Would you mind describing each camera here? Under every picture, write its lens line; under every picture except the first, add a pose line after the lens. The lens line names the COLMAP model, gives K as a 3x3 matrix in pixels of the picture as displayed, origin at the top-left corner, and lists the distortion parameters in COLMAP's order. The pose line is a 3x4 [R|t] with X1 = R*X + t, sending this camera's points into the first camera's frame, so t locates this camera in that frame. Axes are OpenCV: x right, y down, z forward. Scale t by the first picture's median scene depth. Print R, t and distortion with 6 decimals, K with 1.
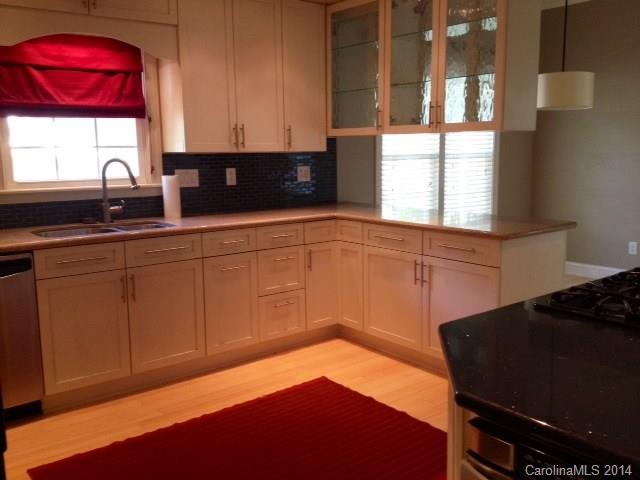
lens RADIAL K [[609.1, 0, 337.7], [0, 609.1, 238.7], [0, 0, 1]] dist [0.124654, -0.248197]
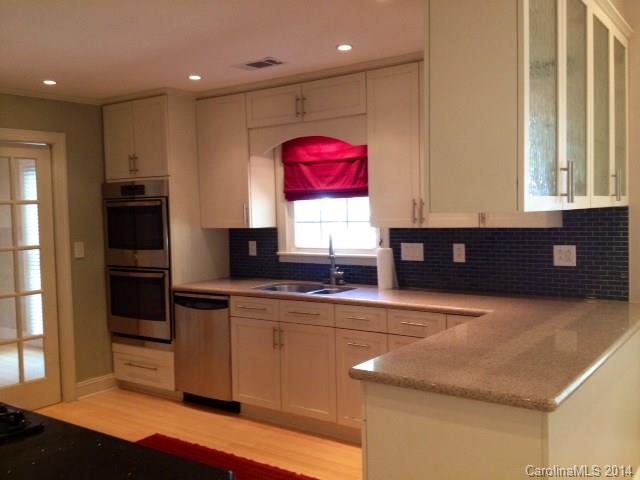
lens RADIAL K [[609.1, 0, 337.7], [0, 609.1, 238.7], [0, 0, 1]] dist [0.124654, -0.248197]
pose [[0.268908, 0.046038, -0.962065, 0.779175], [-0.123717, 0.992234, 0.012901, -0.133106], [0.955187, 0.115555, 0.272515, 0.684445]]
